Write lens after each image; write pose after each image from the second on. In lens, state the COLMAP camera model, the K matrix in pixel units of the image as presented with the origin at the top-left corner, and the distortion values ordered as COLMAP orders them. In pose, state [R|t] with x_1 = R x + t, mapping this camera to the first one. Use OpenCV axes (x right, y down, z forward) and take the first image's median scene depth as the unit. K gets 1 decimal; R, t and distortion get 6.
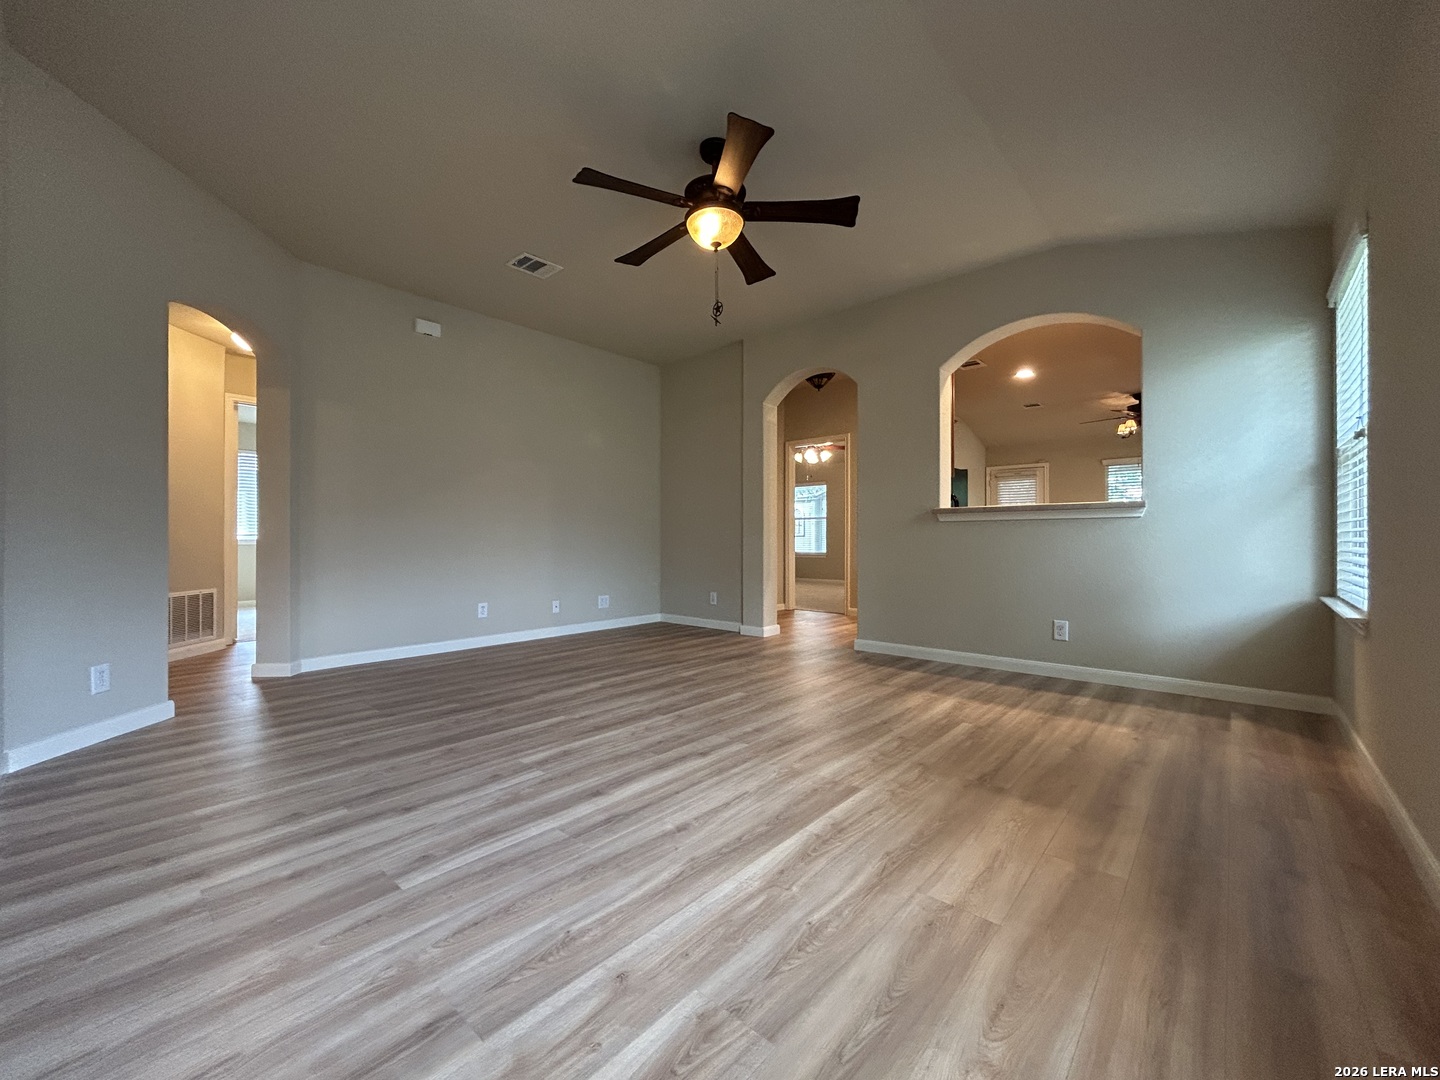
lens RADIAL K [[583.0, 0, 719.6], [0, 583.0, 539.0], [0, 0, 1]] dist [-0.002609, 0.001988]
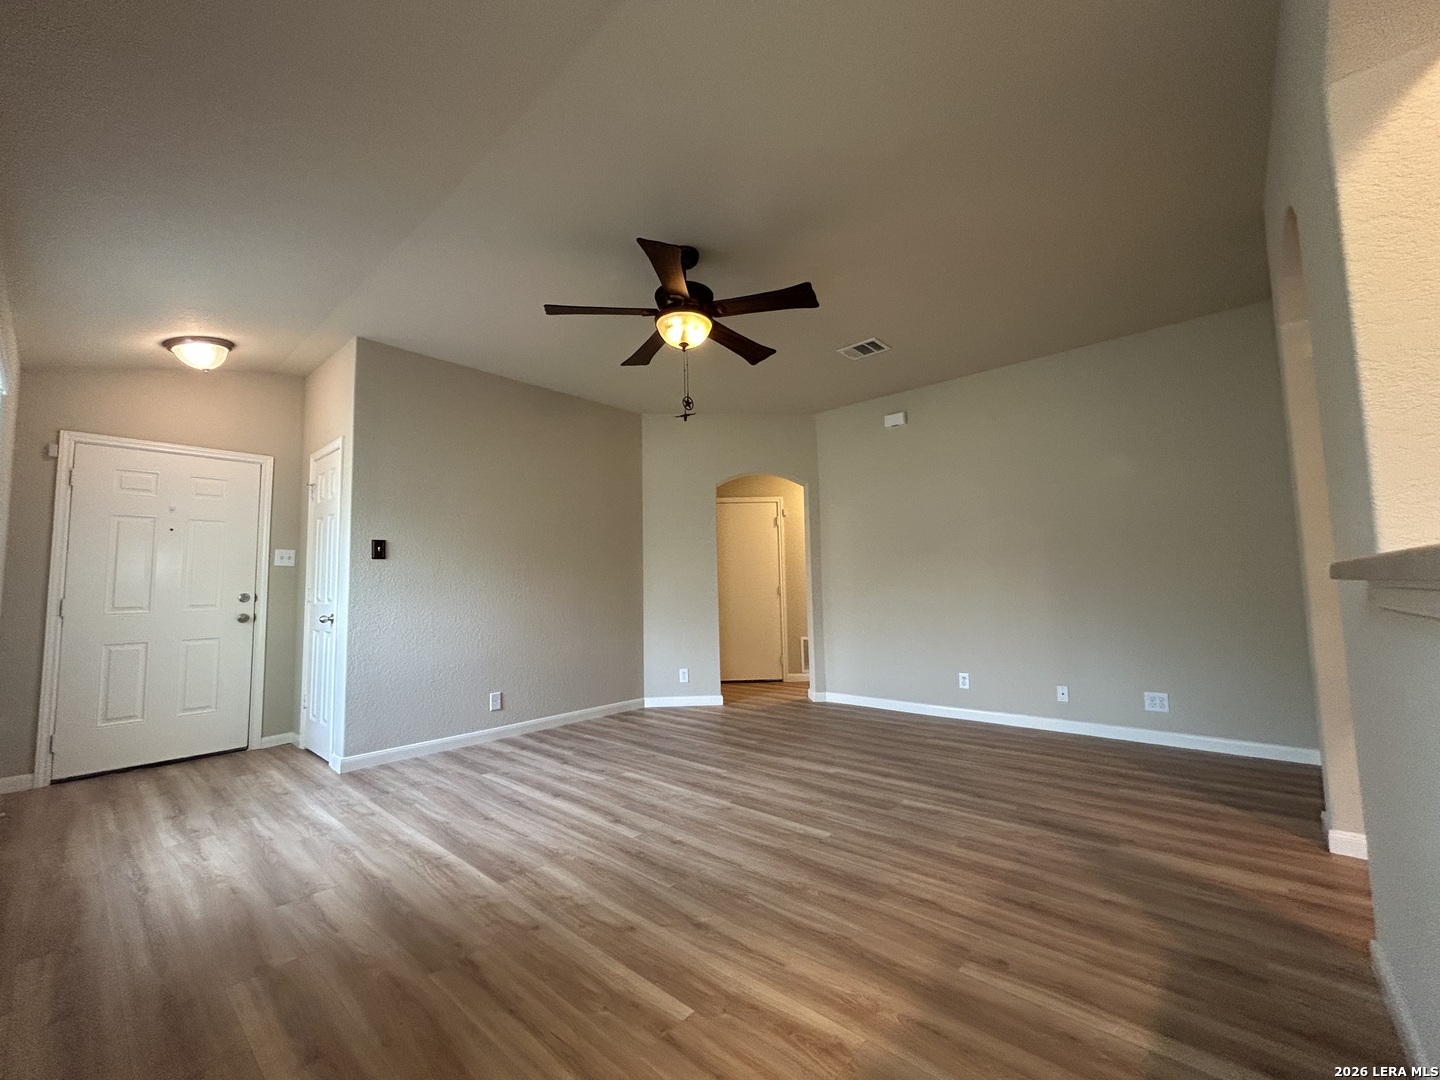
lens RADIAL K [[583.0, 0, 714.9], [0, 583.0, 535.6], [0, 0, 1]] dist [-0.002609, 0.001988]
pose [[-0.005383, -0.089588, -0.995964, 1.157086], [0.023027, 0.995704, -0.089689, -0.080207], [0.999720, -0.023417, -0.003297, 1.210196]]
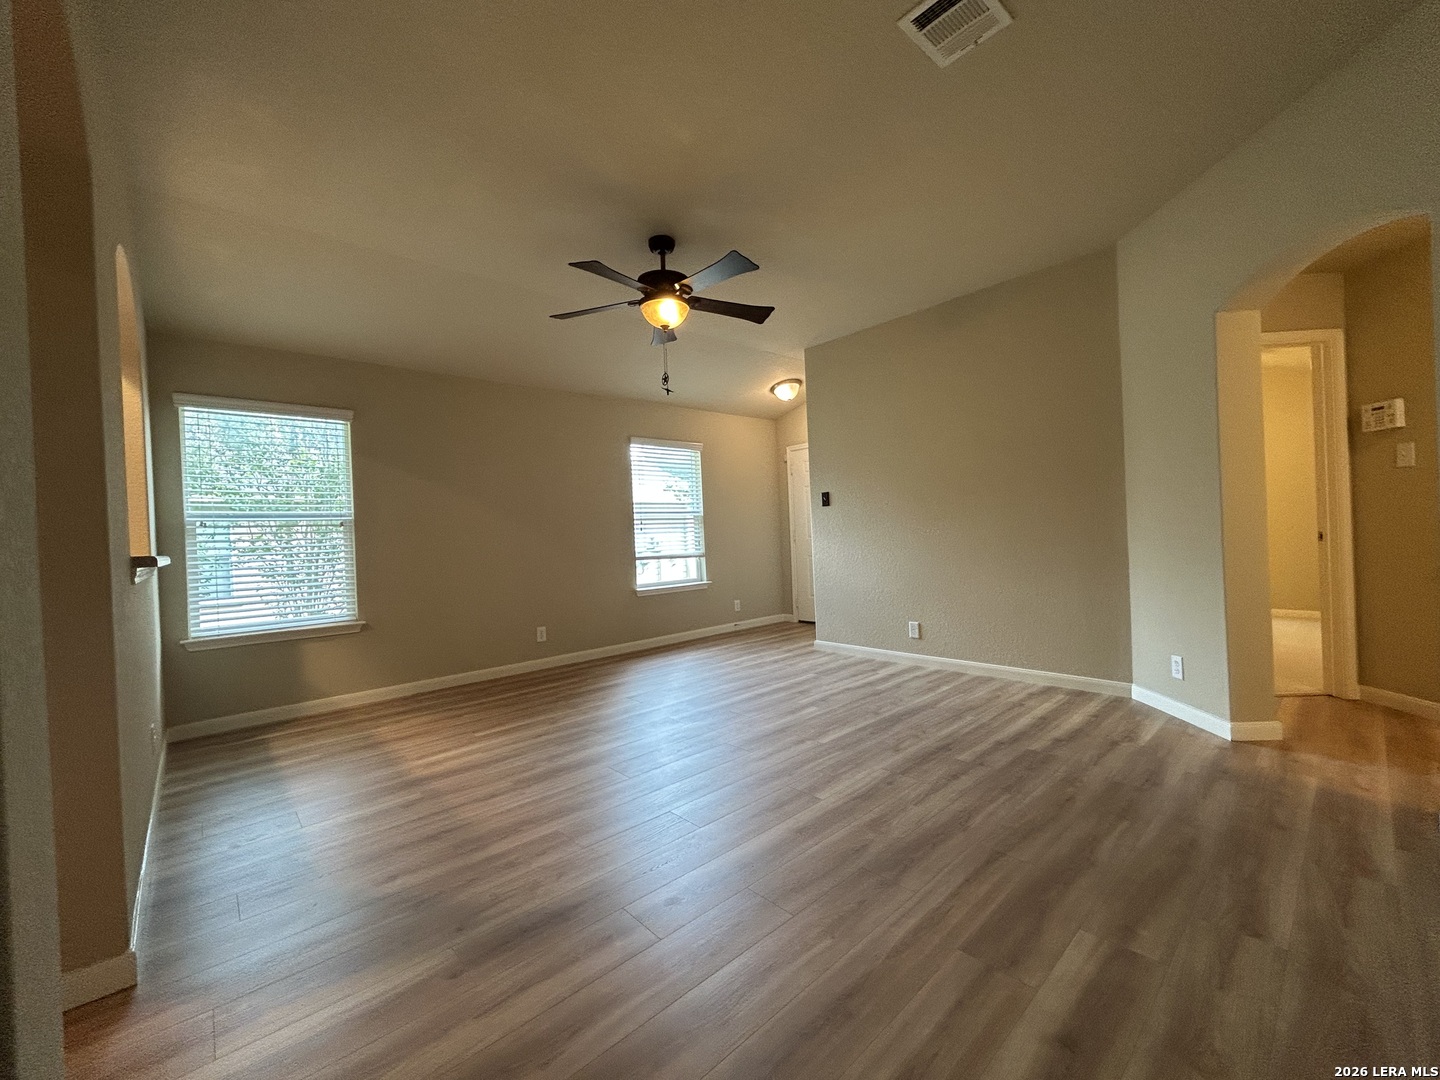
lens RADIAL K [[583.0, 0, 719.1], [0, 583.0, 539.5], [0, 0, 1]] dist [-0.002609, 0.001988]
pose [[-0.992476, 0.041626, 0.115143, -0.268478], [0.042670, 0.999067, 0.006621, -0.086330], [-0.114760, 0.011484, -0.993327, 2.493821]]
